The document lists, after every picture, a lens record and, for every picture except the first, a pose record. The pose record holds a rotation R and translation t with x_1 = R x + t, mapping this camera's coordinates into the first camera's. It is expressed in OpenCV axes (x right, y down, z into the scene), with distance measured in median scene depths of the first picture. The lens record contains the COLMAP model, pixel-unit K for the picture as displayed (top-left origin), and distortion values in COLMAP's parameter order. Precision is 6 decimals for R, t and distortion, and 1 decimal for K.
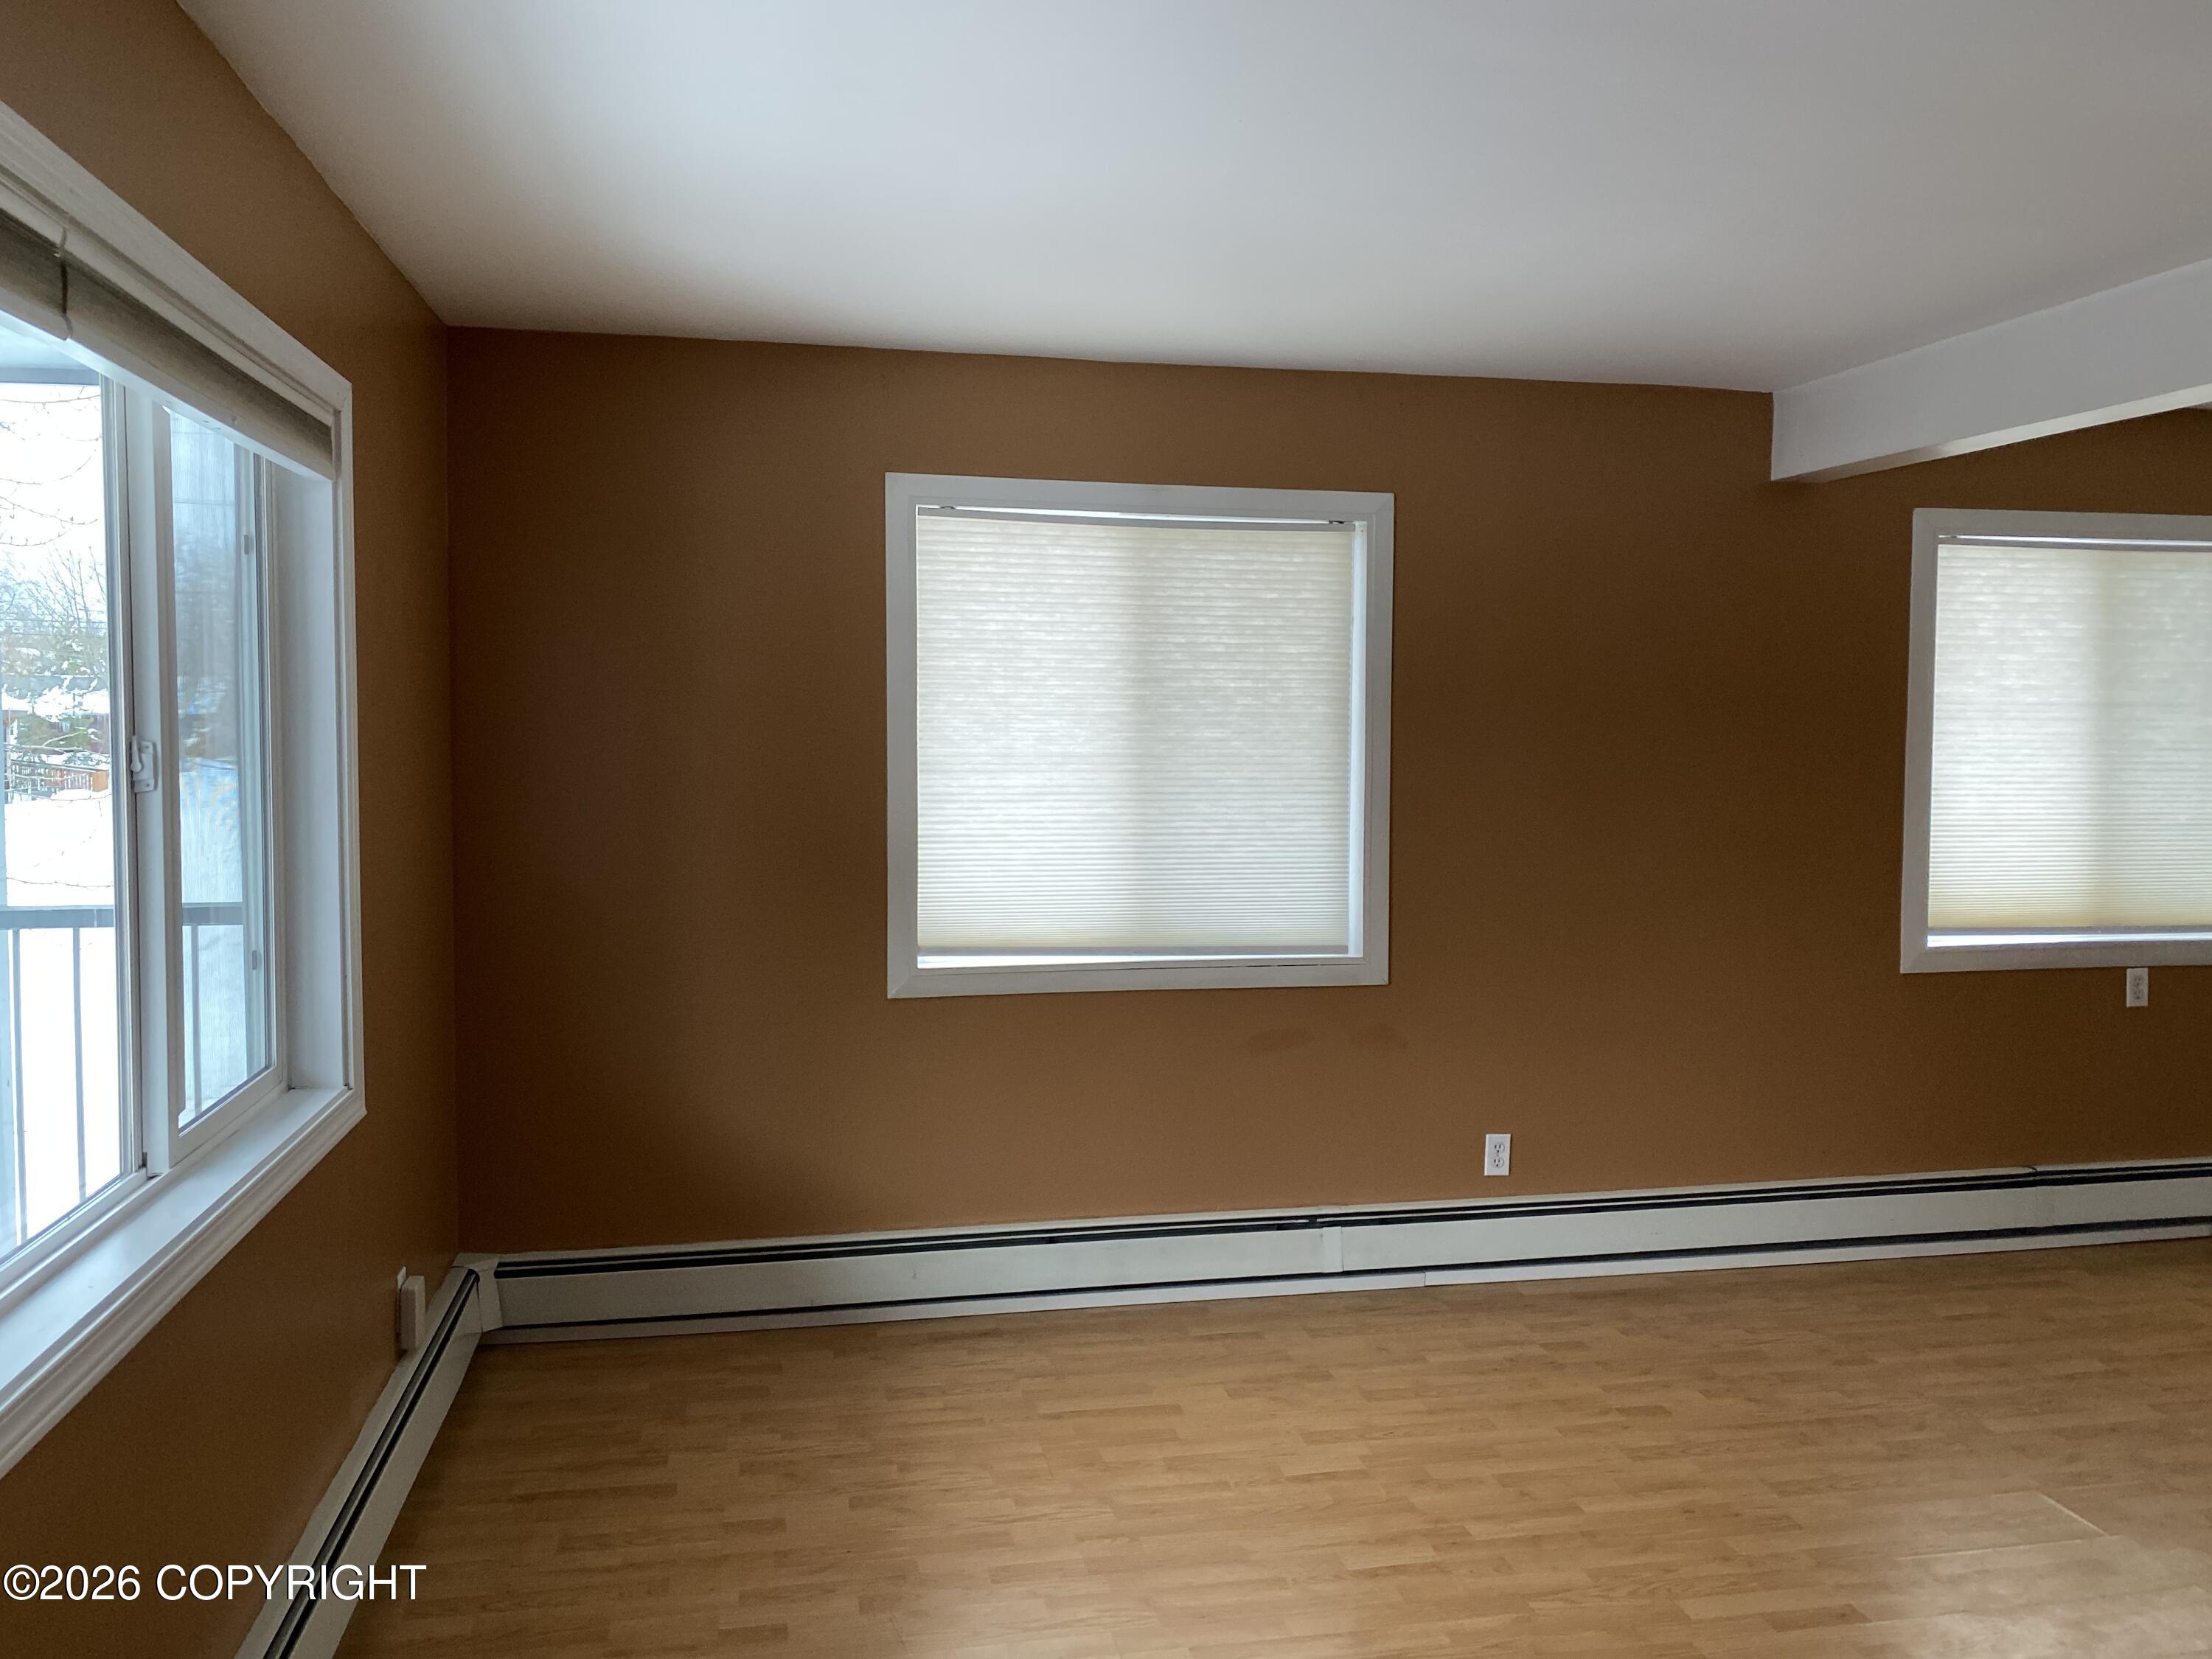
lens RADIAL K [[1693.4, 0, 1102.3], [0, 1693.4, 826.8], [0, 0, 1]] dist [0.061222, -0.072368]
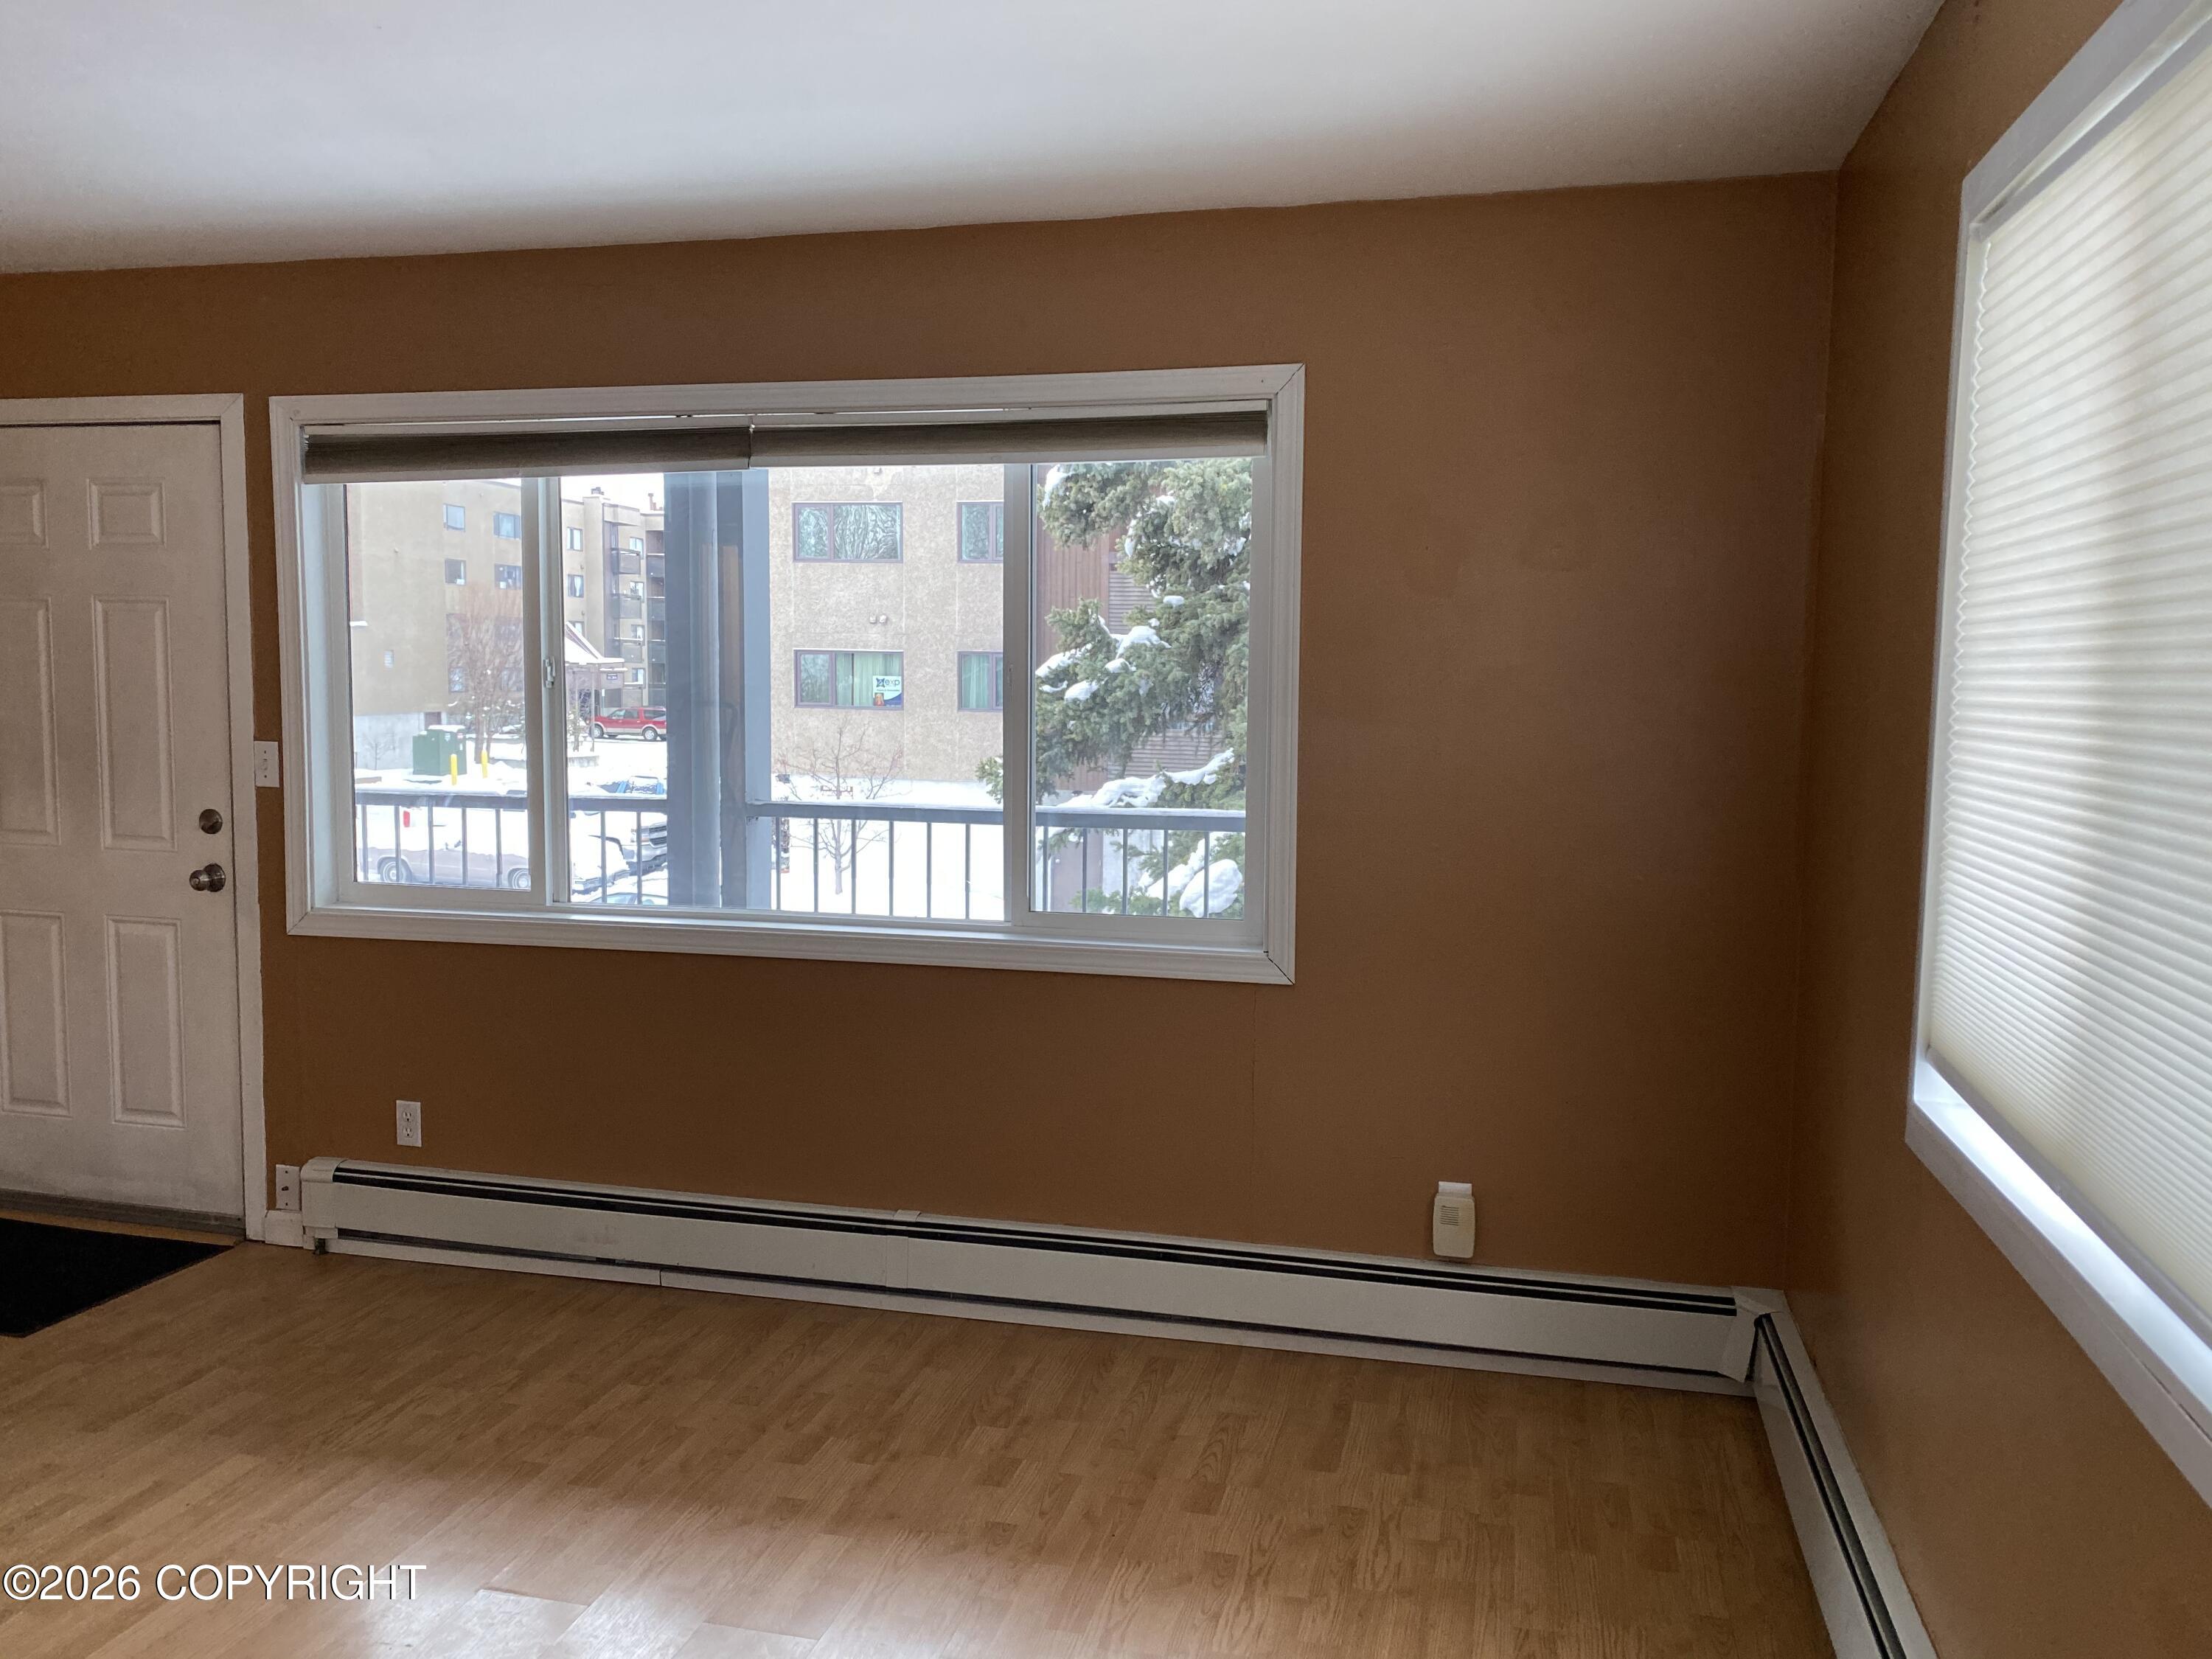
lens RADIAL K [[1693.4, 0, 1099.8], [0, 1693.4, 830.6], [0, 0, 1]] dist [0.061222, -0.072368]
pose [[-0.426165, 0.070164, -0.901920, 0.621745], [-0.069104, 0.991550, 0.109789, -0.052852], [0.902002, 0.109114, -0.417715, 1.253595]]
